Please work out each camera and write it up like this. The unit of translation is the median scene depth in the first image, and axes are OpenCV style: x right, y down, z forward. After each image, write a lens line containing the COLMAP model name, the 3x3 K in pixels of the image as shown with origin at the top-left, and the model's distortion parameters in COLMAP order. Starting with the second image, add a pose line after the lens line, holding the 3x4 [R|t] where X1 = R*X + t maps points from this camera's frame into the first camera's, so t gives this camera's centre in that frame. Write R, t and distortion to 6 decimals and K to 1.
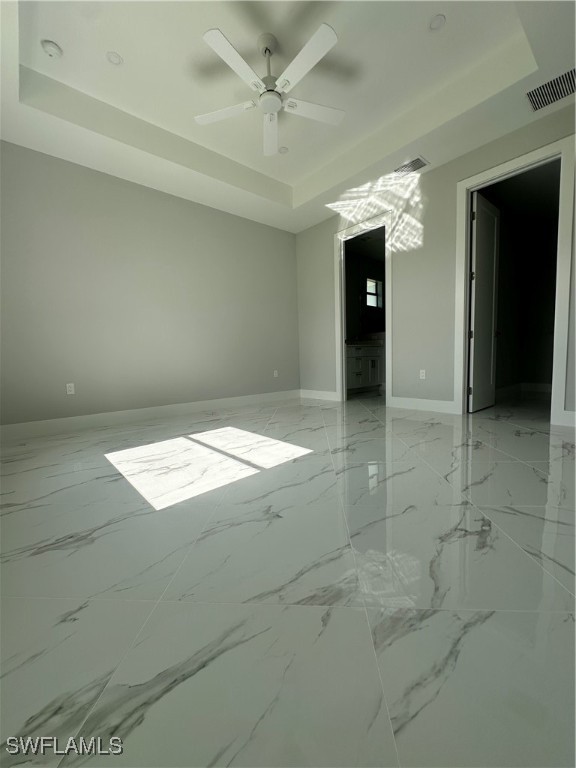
lens RADIAL K [[307.4, 0, 286.2], [0, 307.4, 377.6], [0, 0, 1]] dist [-0.002377, -0.000588]
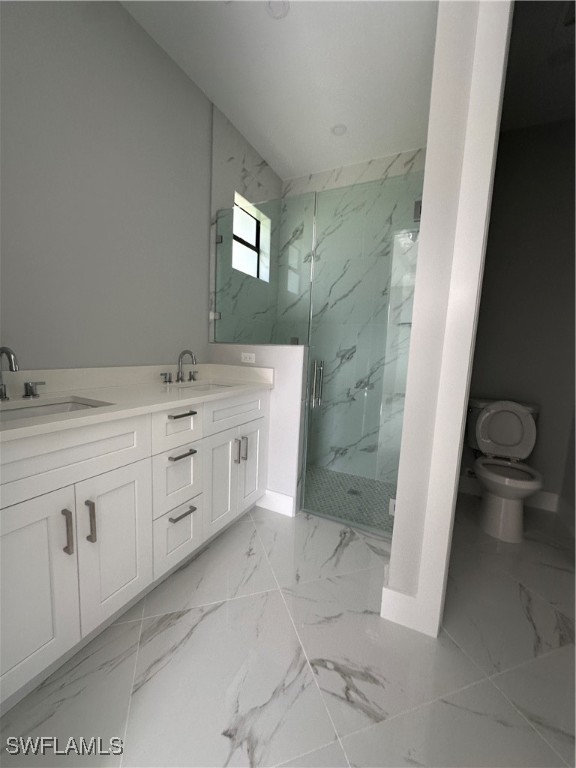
lens RADIAL K [[307.4, 0, 287.2], [0, 307.4, 383.9], [0, 0, 1]] dist [-0.002377, -0.000588]
pose [[0.923411, 0.009051, 0.383705, 0.183493], [-0.037573, 0.997052, 0.066903, -0.123540], [-0.381969, -0.076196, 0.921029, 0.620694]]
